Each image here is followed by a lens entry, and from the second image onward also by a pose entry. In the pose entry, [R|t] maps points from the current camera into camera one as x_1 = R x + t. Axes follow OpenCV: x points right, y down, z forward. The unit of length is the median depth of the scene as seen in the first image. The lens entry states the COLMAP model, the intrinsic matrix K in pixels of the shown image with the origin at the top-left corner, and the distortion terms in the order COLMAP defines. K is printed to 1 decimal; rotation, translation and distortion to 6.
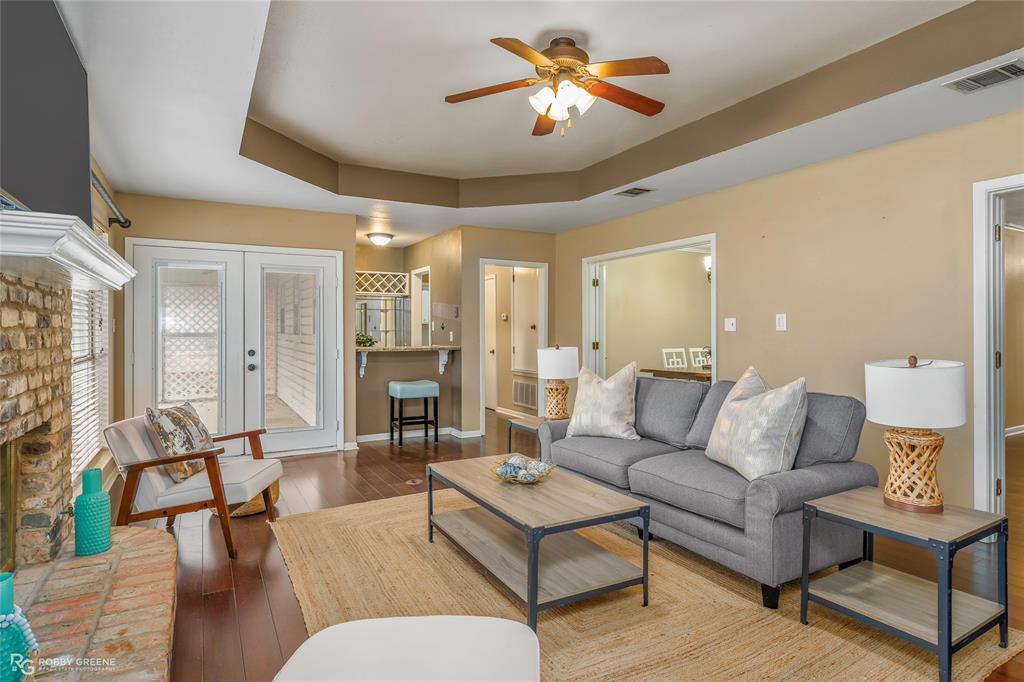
lens RADIAL K [[548.8, 0, 515.7], [0, 548.8, 328.7], [0, 0, 1]] dist [-0.002959, -0.000570]
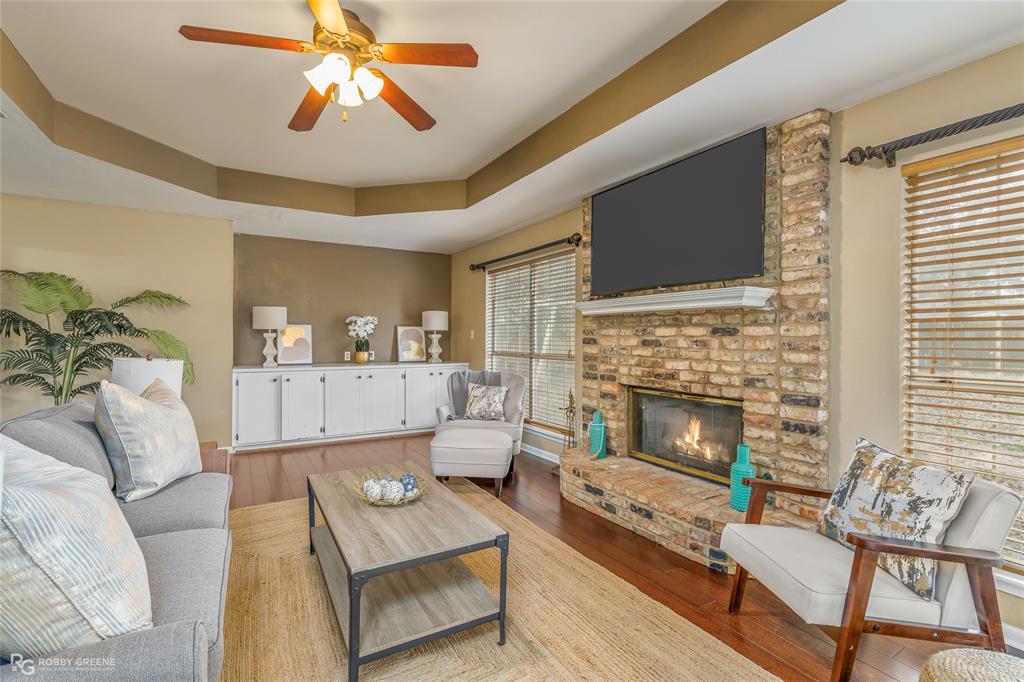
lens RADIAL K [[461.9, 0, 507.7], [0, 461.9, 338.9], [0, 0, 1]] dist [-0.002074, -0.000115]
pose [[-0.999932, -0.001979, -0.011502, -0.099819], [-0.001981, 0.999998, 0.000182, 0.003441], [0.011501, 0.000205, -0.999934, 1.020751]]
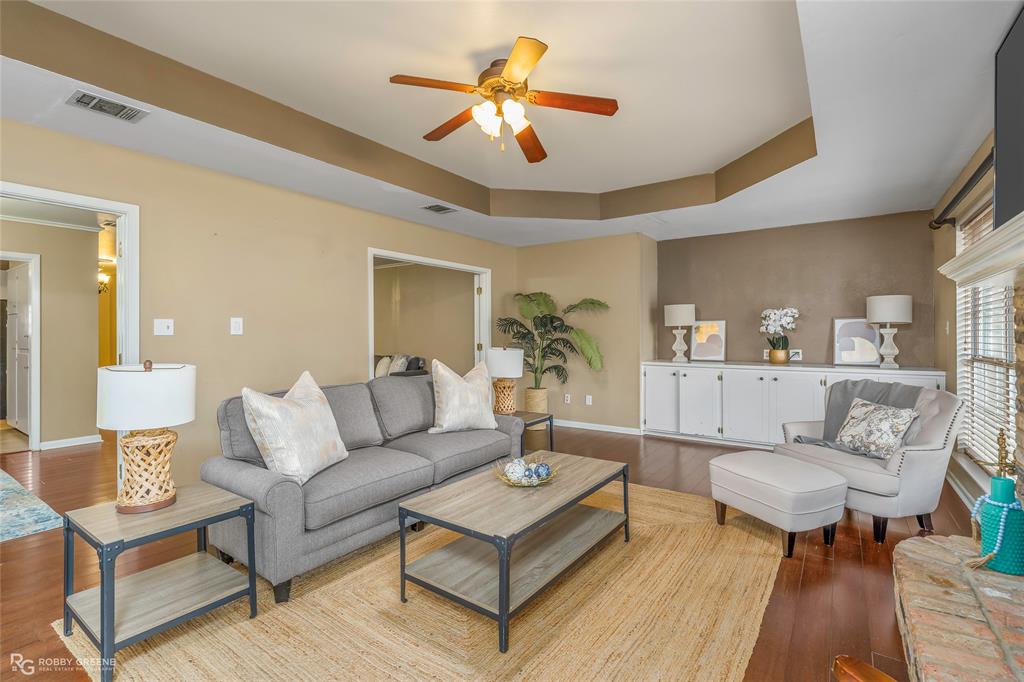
lens RADIAL K [[468.6, 0, 512.1], [0, 468.6, 334.3], [0, 0, 1]] dist [0.000381, 0.000098]
pose [[-0.423555, 0.002519, 0.905867, -0.433987], [0.000965, 0.999997, -0.002329, 0.004516], [-0.905870, -0.000113, -0.423556, 0.795890]]
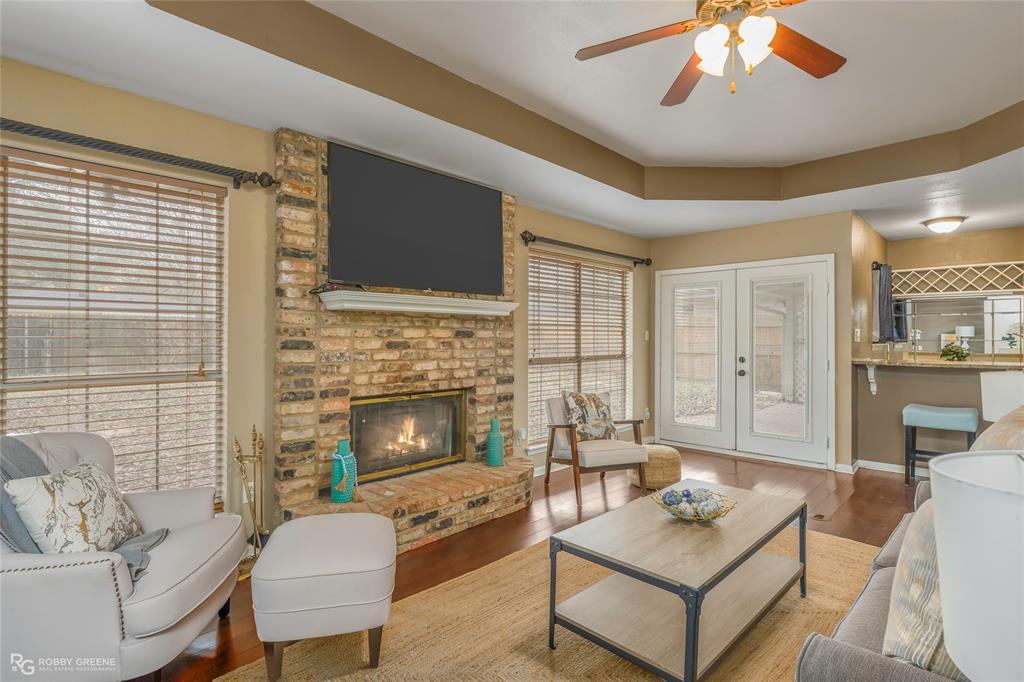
lens RADIAL K [[497.1, 0, 510.7], [0, 497.1, 337.2], [0, 0, 1]] dist [-0.027632, -0.000093]
pose [[0.273914, 0.002782, -0.961750, 0.378349], [-0.001085, 0.999996, 0.002583, -0.003831], [0.961754, 0.000335, 0.273916, 0.299784]]
